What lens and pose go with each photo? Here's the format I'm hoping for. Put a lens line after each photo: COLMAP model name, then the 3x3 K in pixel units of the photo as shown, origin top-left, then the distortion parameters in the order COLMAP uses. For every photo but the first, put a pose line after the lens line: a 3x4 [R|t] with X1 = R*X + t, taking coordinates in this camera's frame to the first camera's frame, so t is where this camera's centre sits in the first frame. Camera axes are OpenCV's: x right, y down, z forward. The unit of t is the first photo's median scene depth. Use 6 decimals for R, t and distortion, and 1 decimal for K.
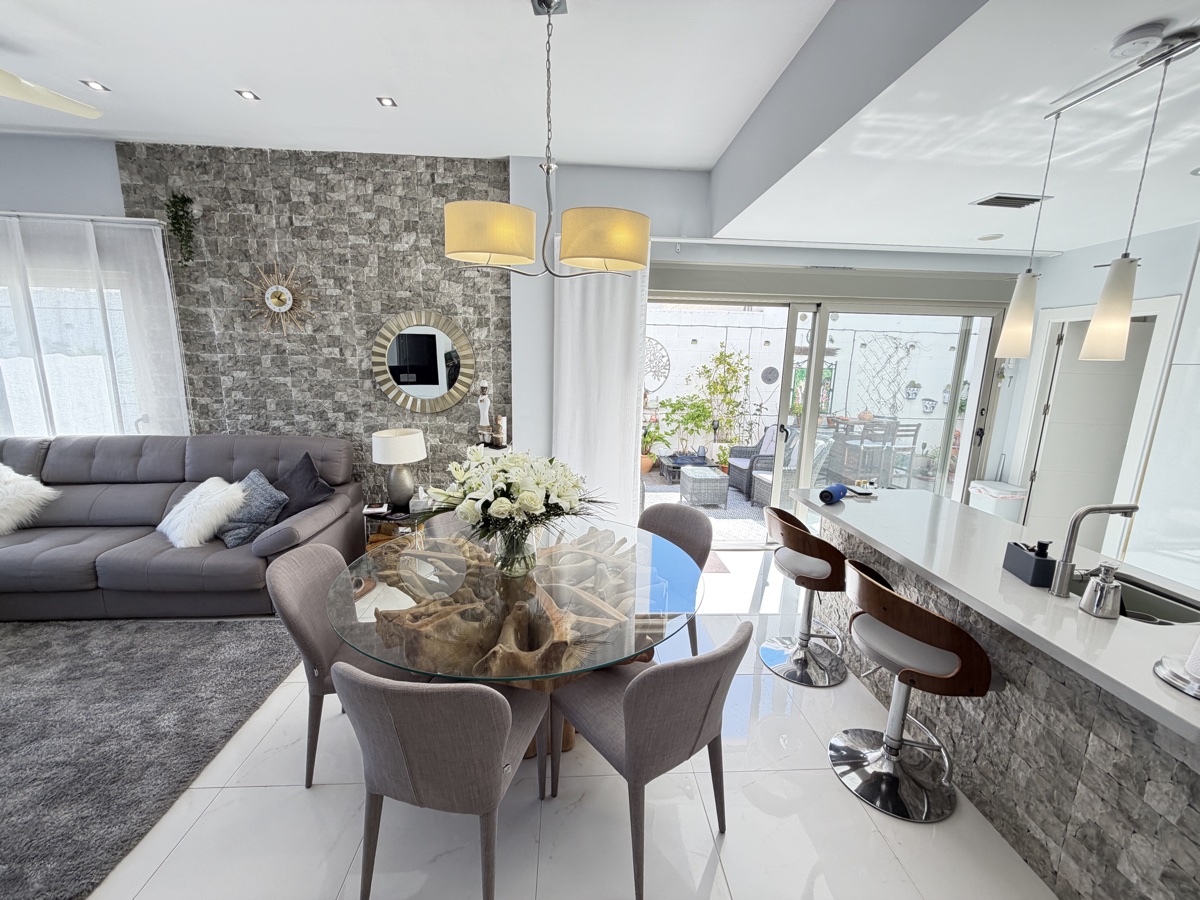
lens RADIAL K [[476.9, 0, 598.5], [0, 476.9, 452.3], [0, 0, 1]] dist [0.000220, -0.000044]
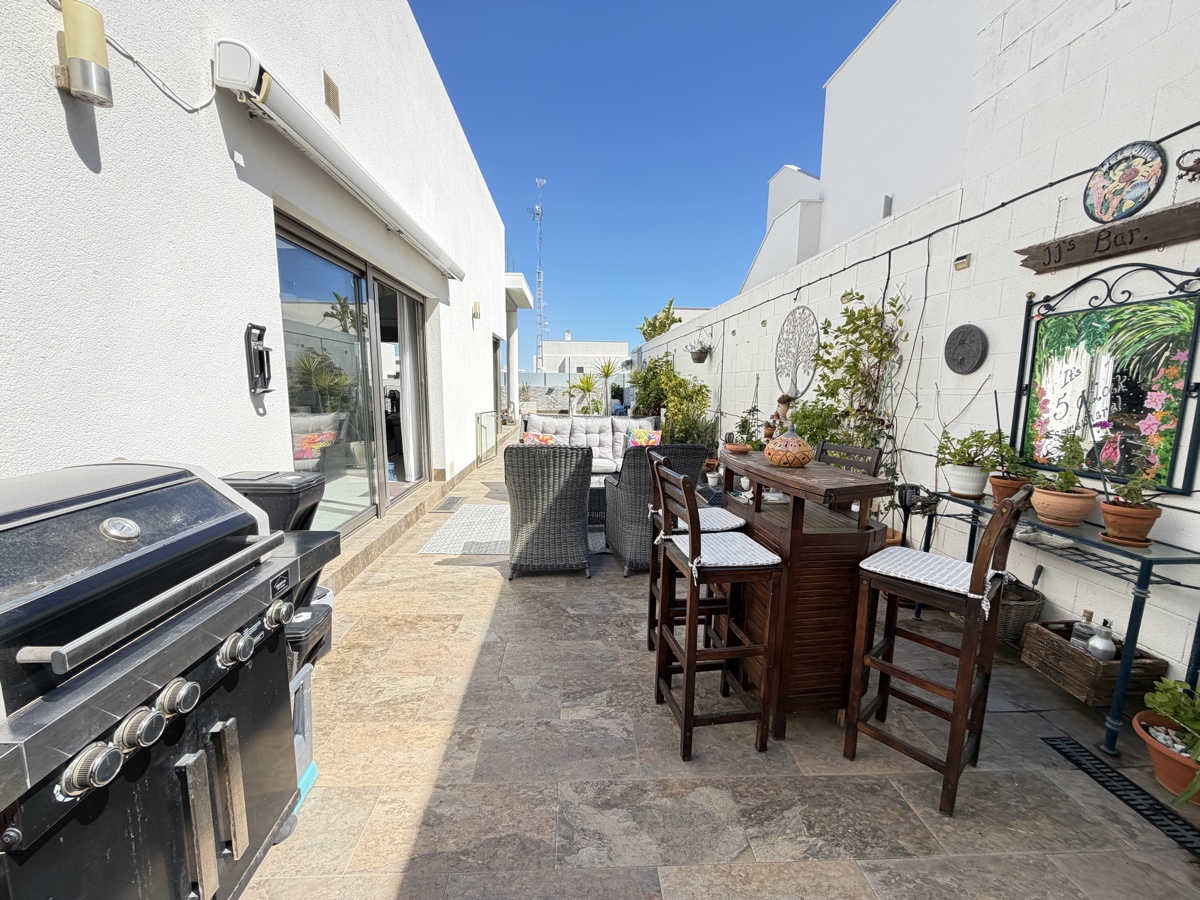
lens RADIAL K [[476.9, 0, 592.9], [0, 476.9, 450.8], [0, 0, 1]] dist [0.000220, -0.000044]
pose [[-0.011061, 0.119163, -0.992813, 1.633193], [-0.199036, 0.972744, 0.118971, -0.166922], [0.979930, 0.198921, 0.012959, 1.655164]]
